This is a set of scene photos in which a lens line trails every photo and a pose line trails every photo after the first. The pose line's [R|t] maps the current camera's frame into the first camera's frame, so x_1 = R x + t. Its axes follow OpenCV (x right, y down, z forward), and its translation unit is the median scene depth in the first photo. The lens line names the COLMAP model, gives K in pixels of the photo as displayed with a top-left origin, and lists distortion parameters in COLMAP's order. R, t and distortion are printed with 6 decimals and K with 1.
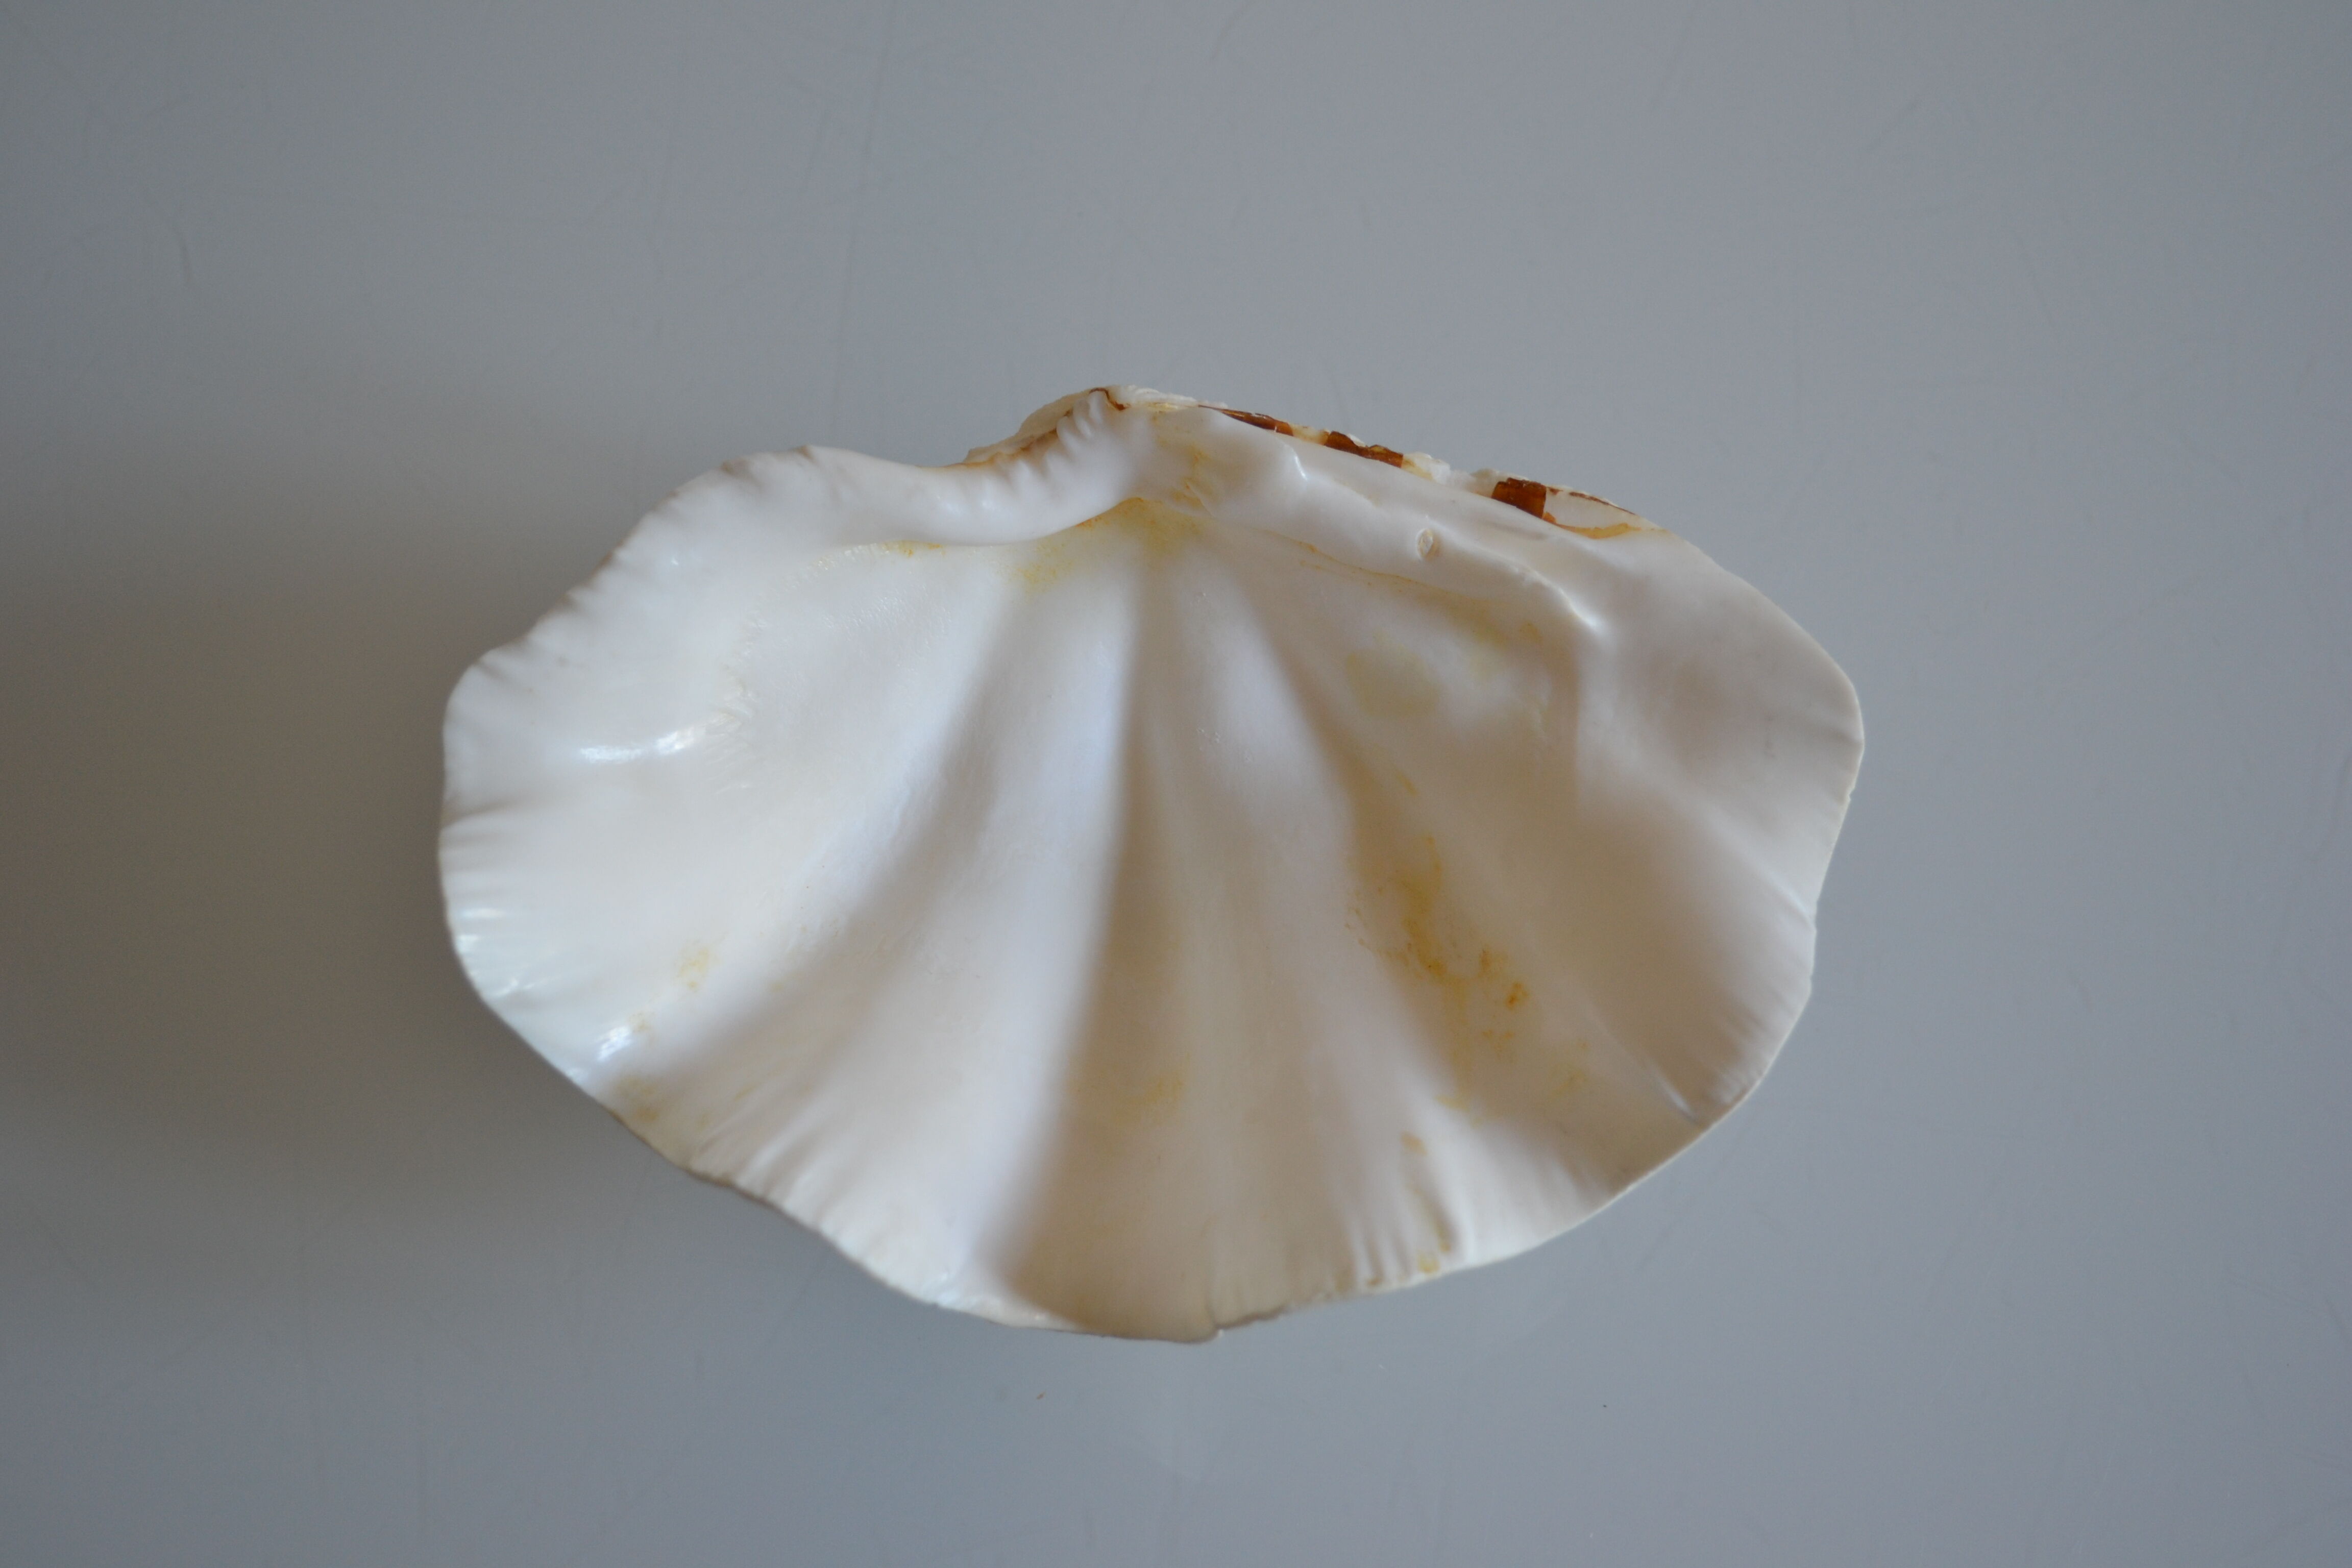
lens RADIAL K [[2963.6, 0, 1176.0], [0, 2963.6, 784.0], [0, 0, 1]] dist [-0.040096, 0.007041]
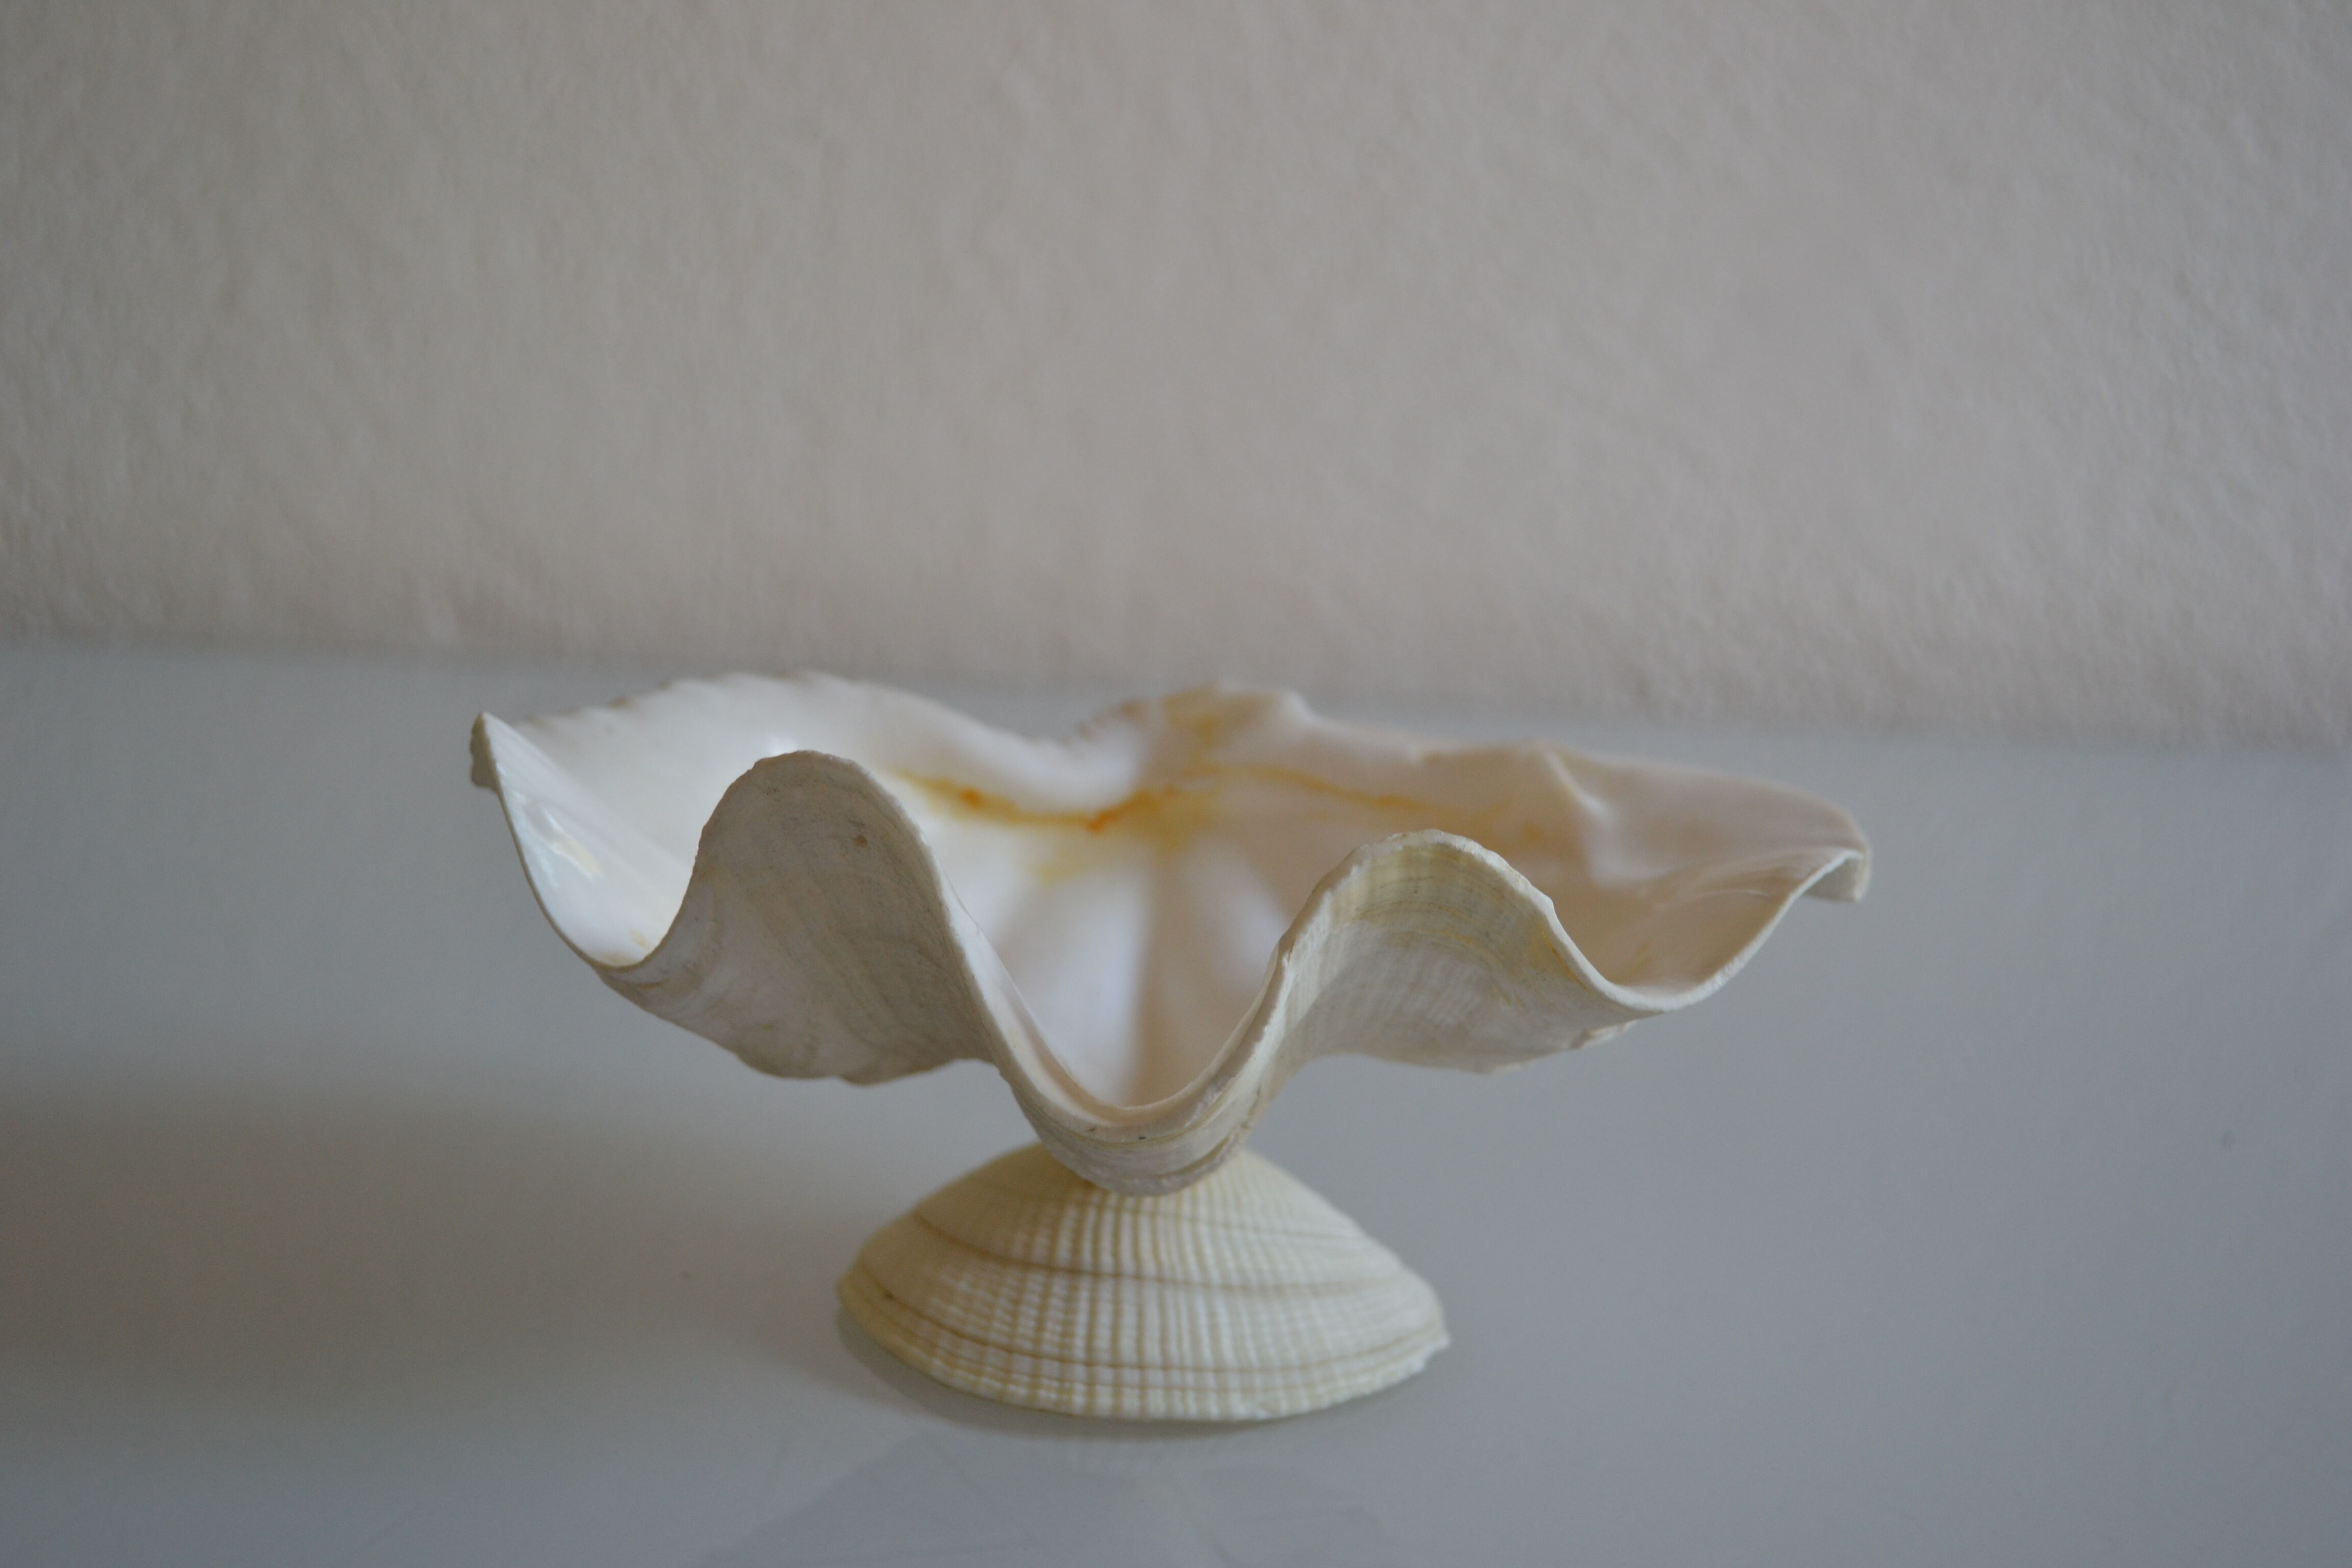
lens RADIAL K [[2933.3, 0, 1176.0], [0, 2933.3, 784.0], [0, 0, 1]] dist [-0.035472, 0.031215]
pose [[0.998876, 0.014202, 0.045231, -0.053559], [0.030497, 0.537973, -0.842410, 0.821719], [-0.036297, 0.842842, 0.536935, 0.444646]]
